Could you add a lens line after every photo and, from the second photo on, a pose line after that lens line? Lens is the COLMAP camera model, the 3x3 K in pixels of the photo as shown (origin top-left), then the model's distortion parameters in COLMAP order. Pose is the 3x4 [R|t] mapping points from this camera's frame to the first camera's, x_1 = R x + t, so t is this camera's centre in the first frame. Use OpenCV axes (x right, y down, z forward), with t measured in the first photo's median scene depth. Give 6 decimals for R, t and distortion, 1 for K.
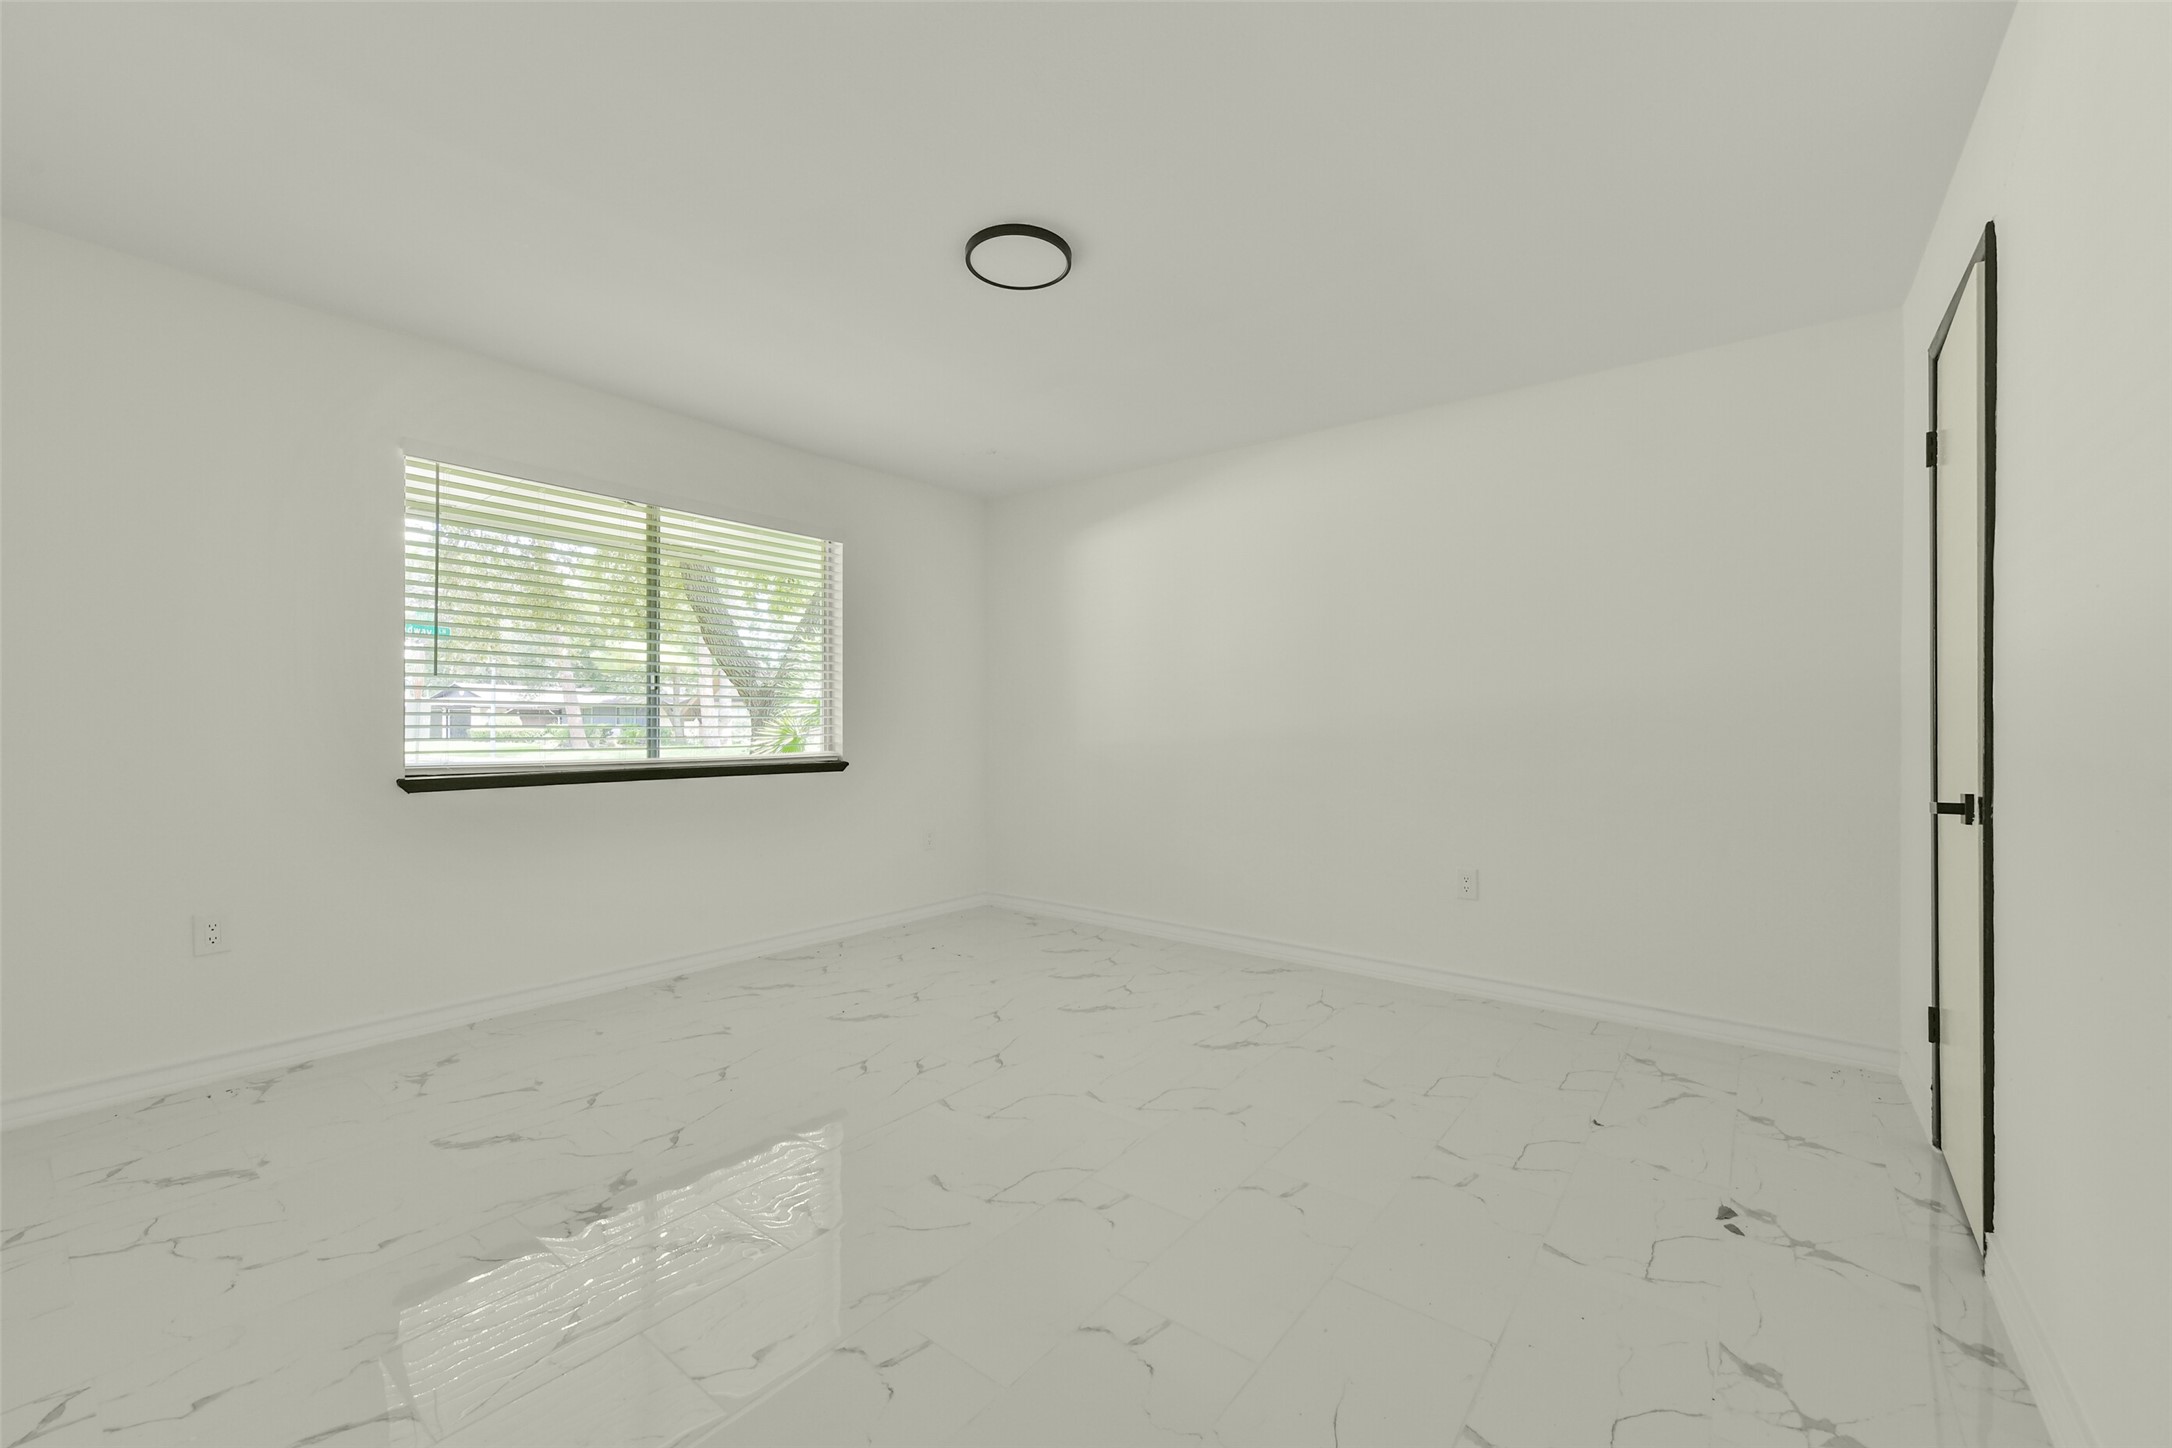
lens RADIAL K [[887.8, 0, 1080.9], [0, 887.8, 727.3], [0, 0, 1]] dist [-0.001319, -0.000431]
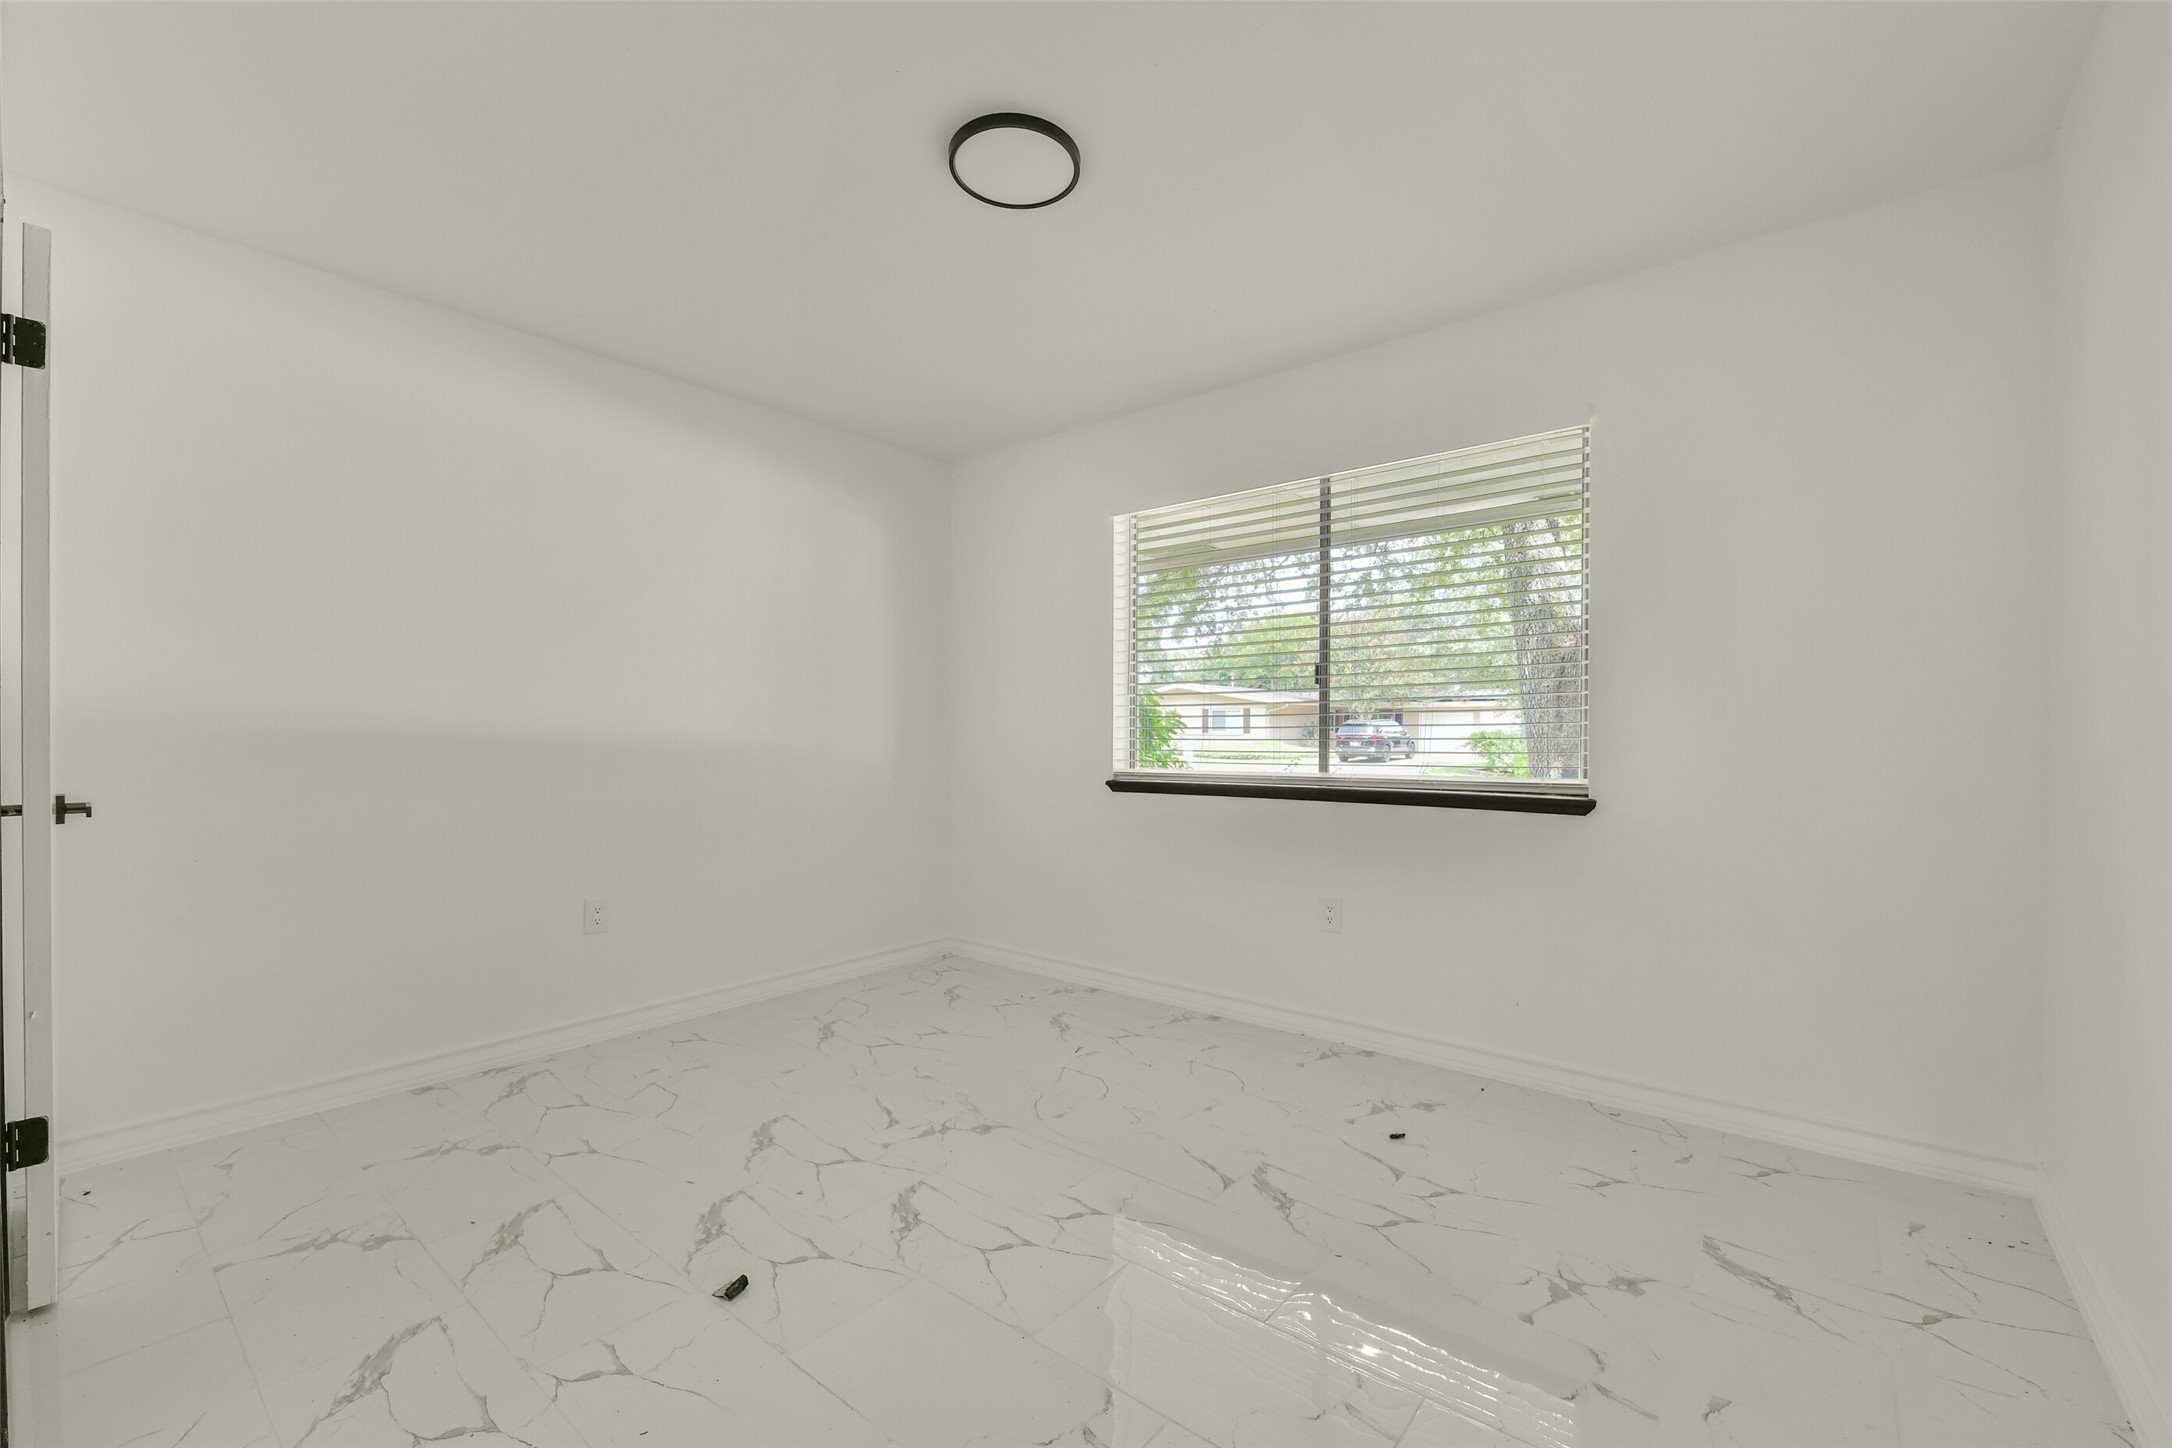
lens RADIAL K [[887.8, 0, 1080.9], [0, 887.8, 734.8], [0, 0, 1]] dist [-0.001319, -0.000431]
pose [[-0.051706, -0.010043, -0.998612, 0.302675], [-0.004543, 0.999941, -0.009822, 0.015118], [0.998652, 0.004029, -0.051748, 1.023277]]
